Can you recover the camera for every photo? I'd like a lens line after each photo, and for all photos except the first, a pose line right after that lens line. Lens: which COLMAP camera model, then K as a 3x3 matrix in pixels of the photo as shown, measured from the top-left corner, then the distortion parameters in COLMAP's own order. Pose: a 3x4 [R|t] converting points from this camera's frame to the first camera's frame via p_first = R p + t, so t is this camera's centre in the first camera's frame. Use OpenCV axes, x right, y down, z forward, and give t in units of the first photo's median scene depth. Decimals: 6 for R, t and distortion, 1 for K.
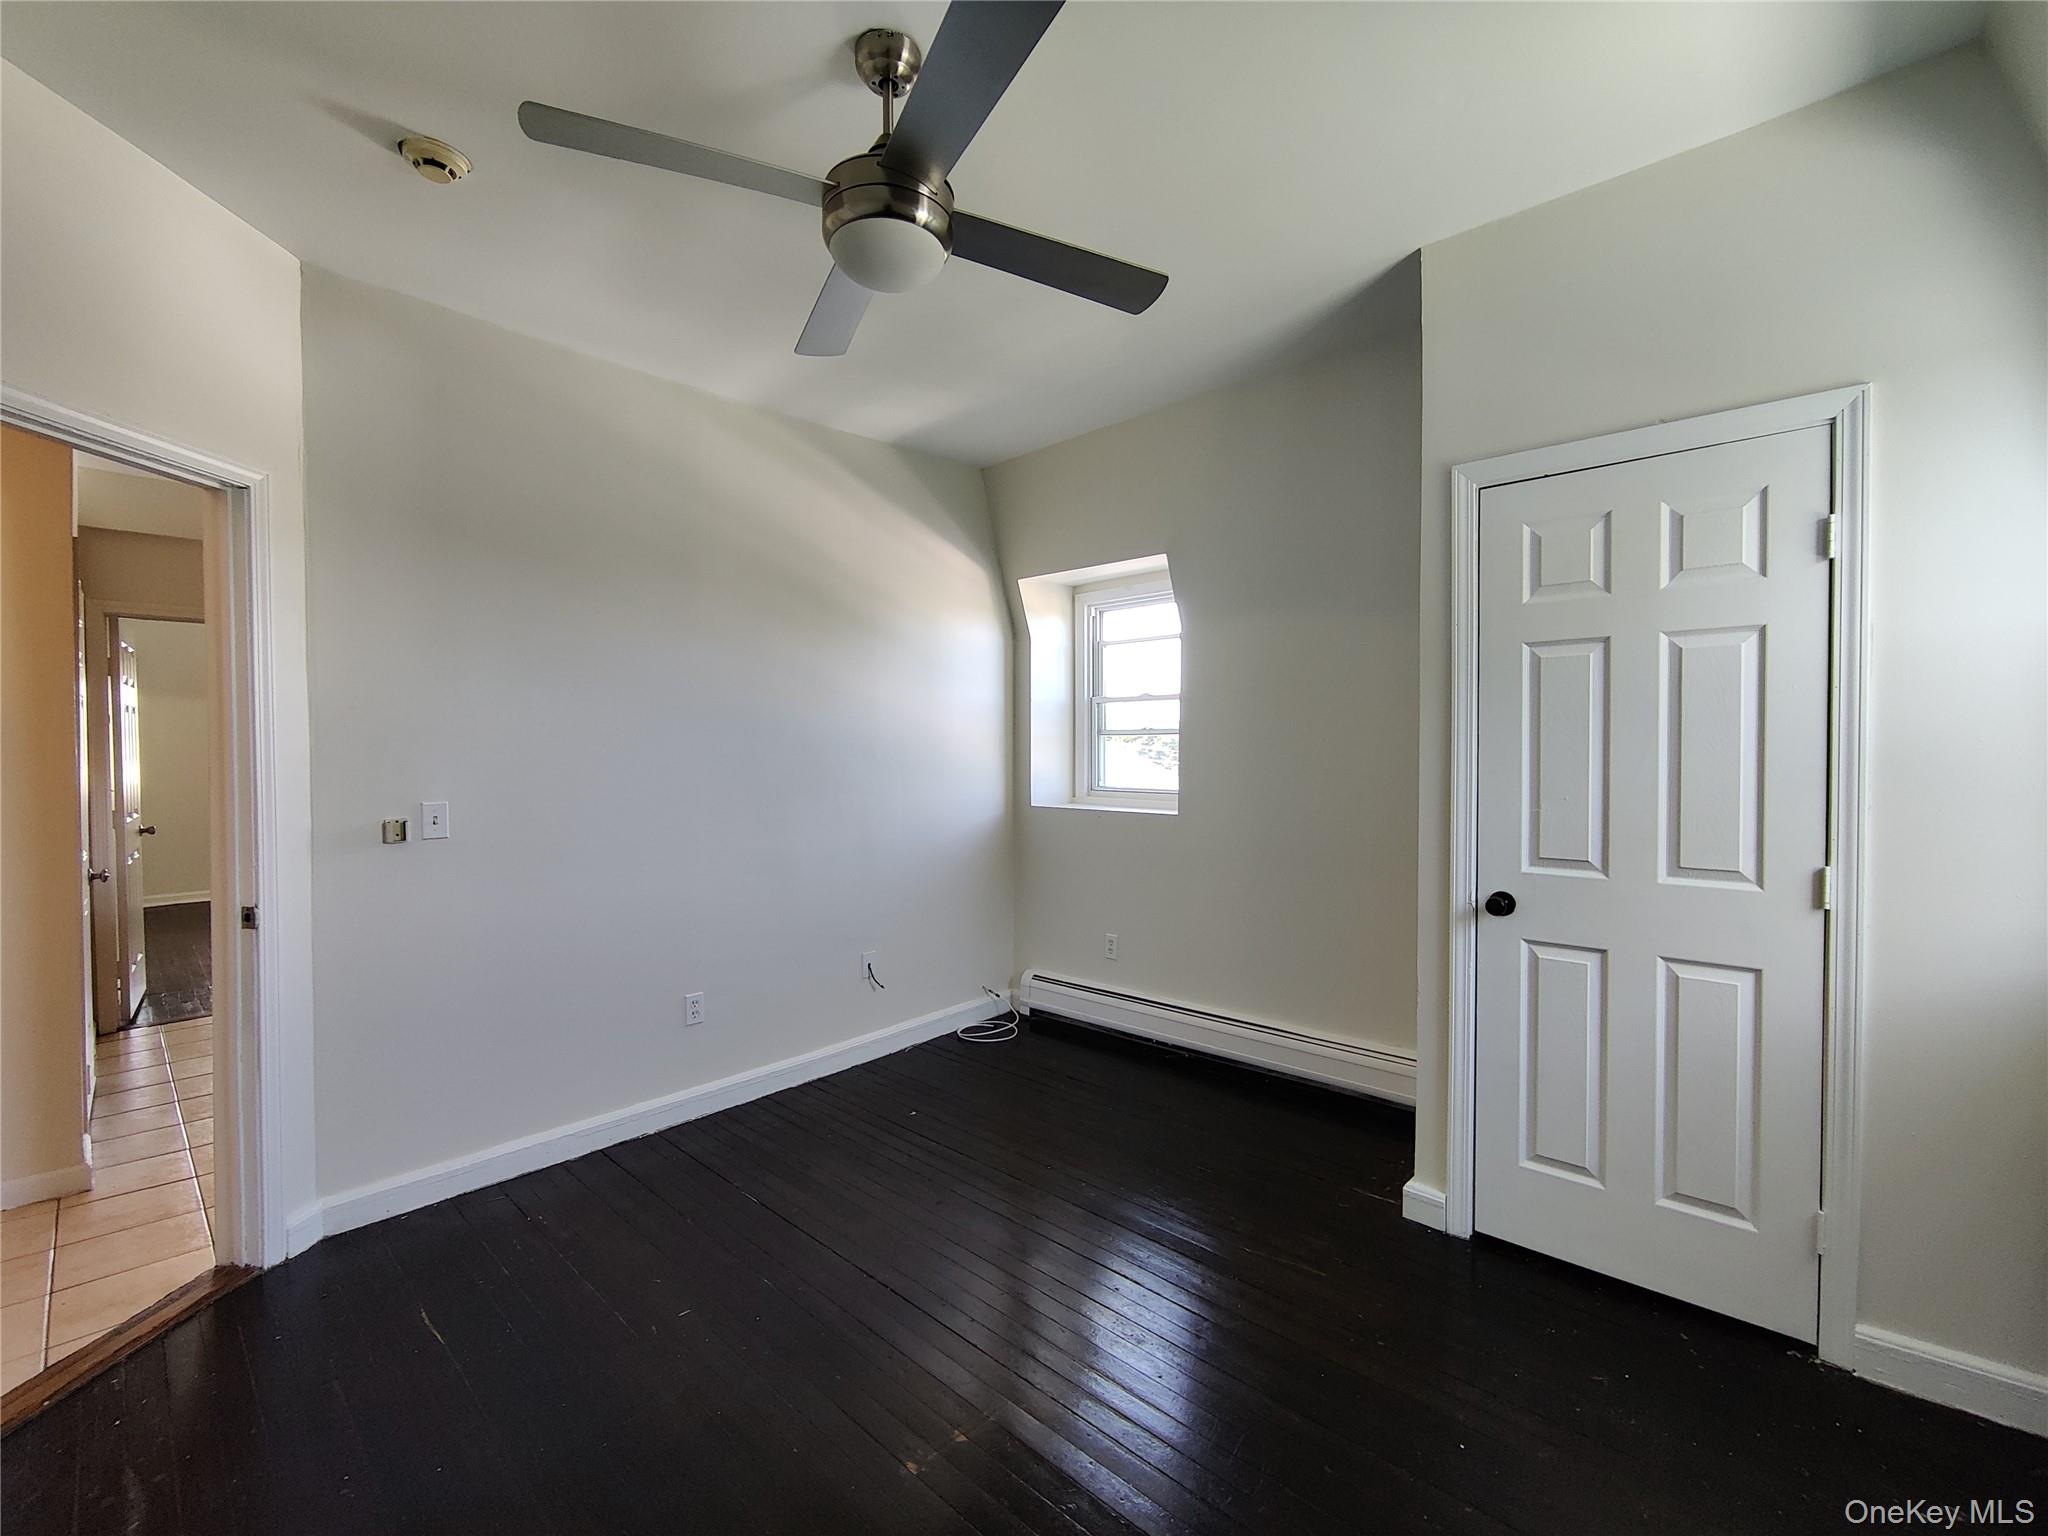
lens RADIAL K [[871.8, 0, 1020.6], [0, 871.8, 768.4], [0, 0, 1]] dist [-0.002681, 0.000448]
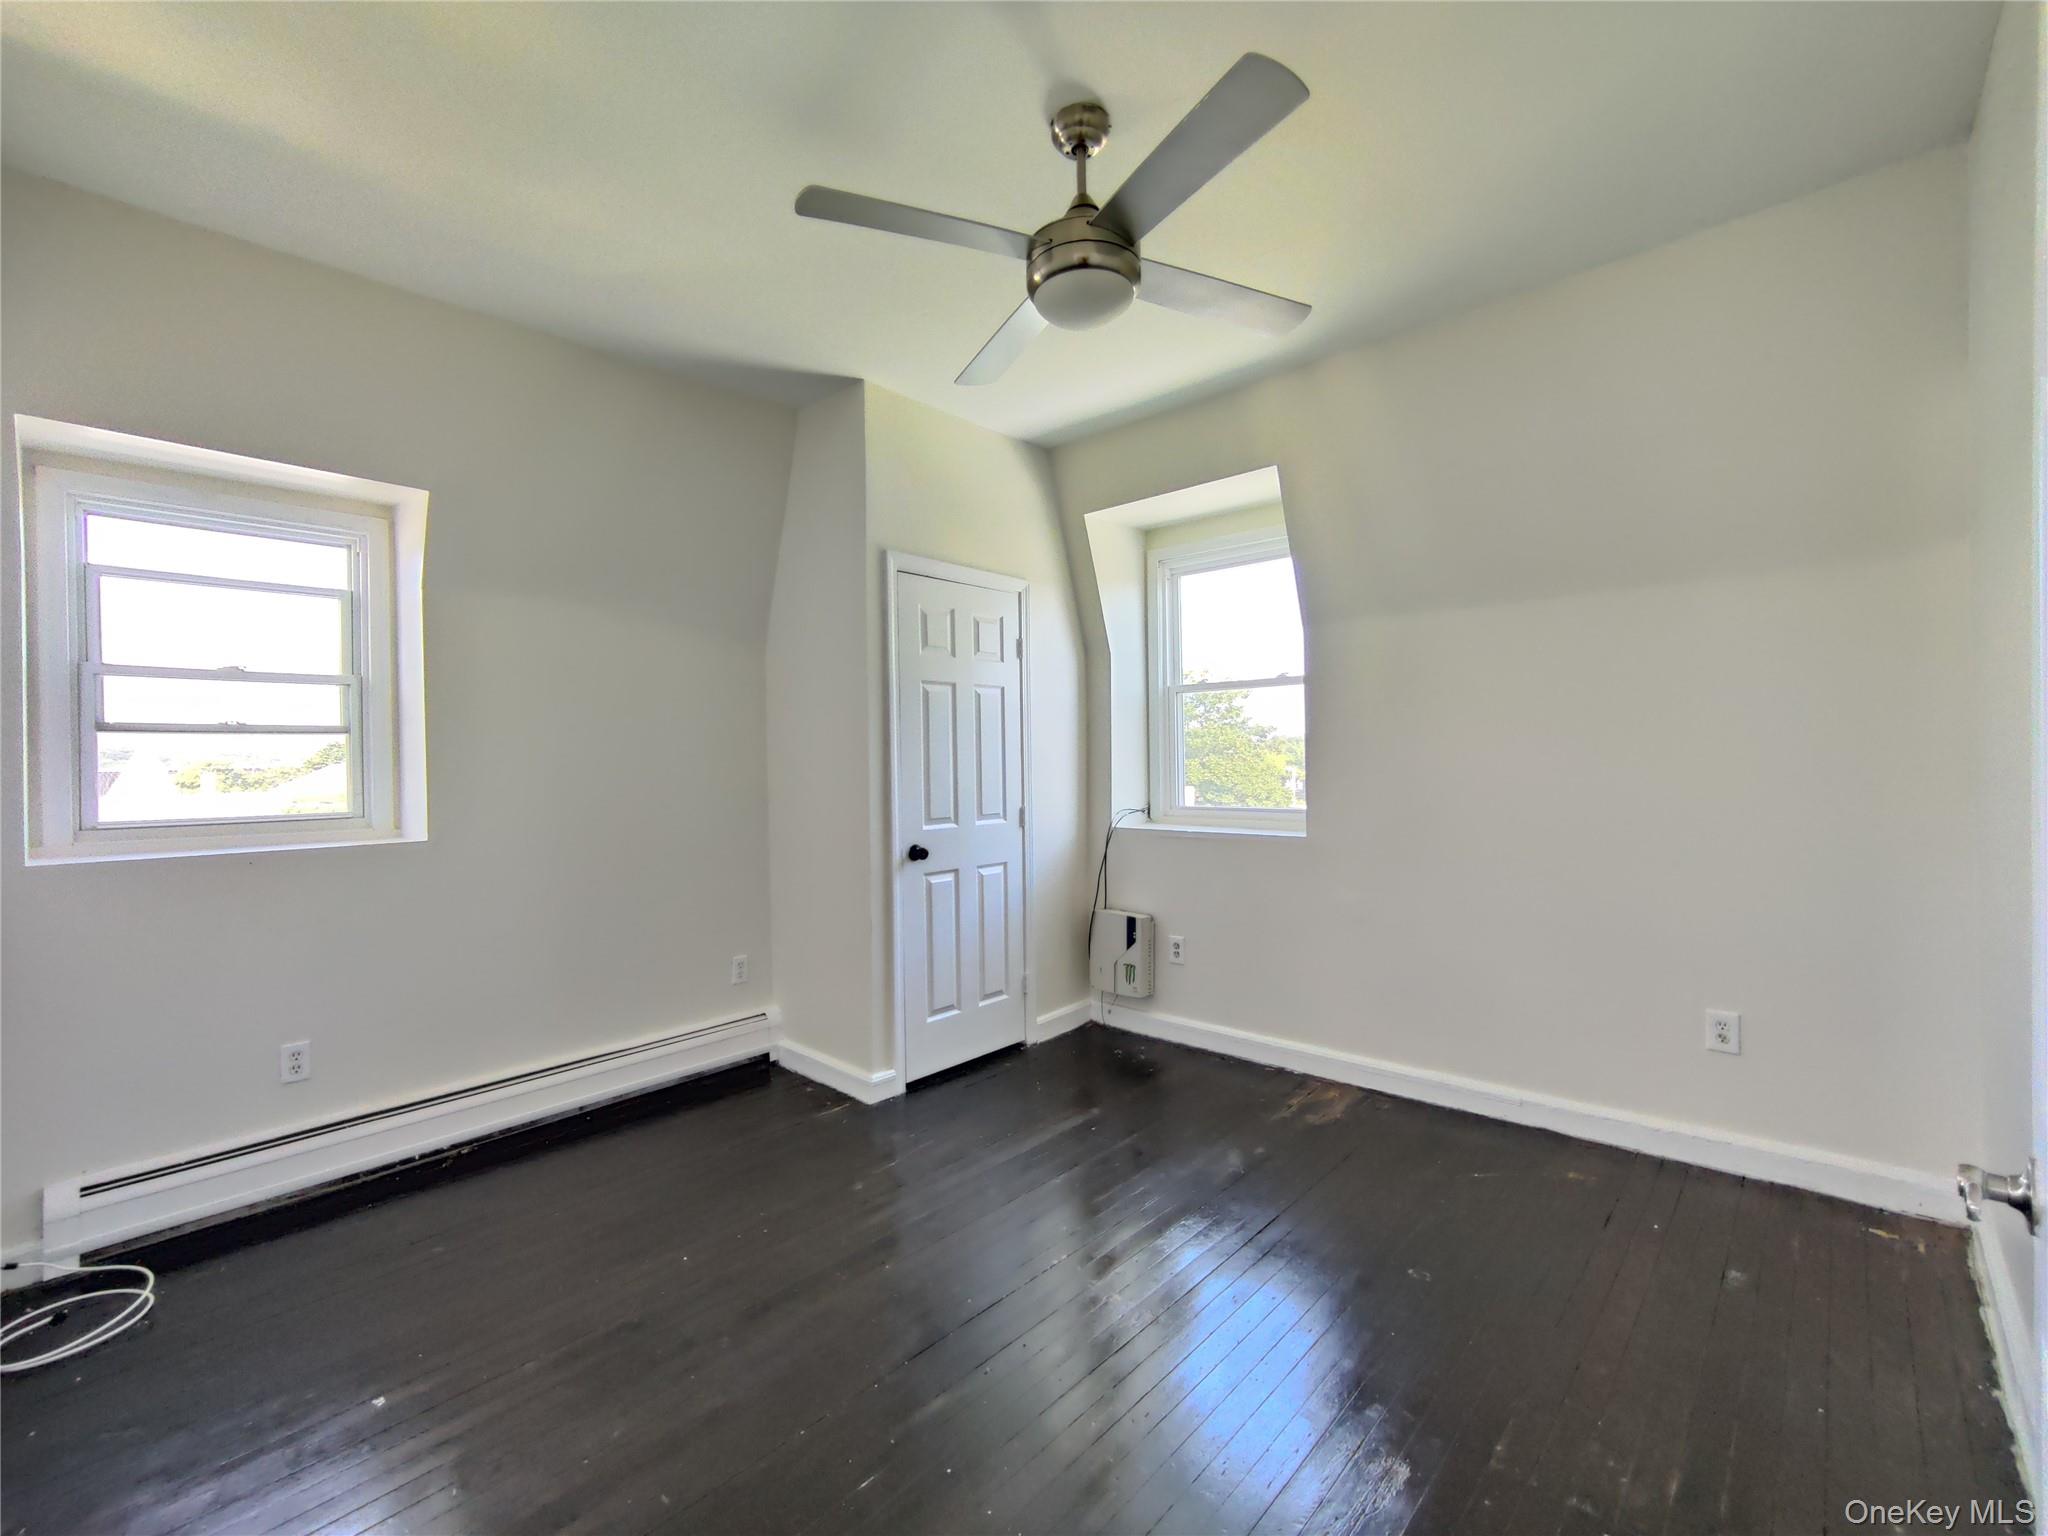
lens RADIAL K [[871.8, 0, 1024.2], [0, 871.8, 760.1], [0, 0, 1]] dist [-0.002681, 0.000448]
pose [[0.000659, 0.002051, 0.999998, -0.952479], [0.035703, 0.999360, -0.002073, 0.006852], [-0.999362, 0.035704, 0.000585, 0.815902]]
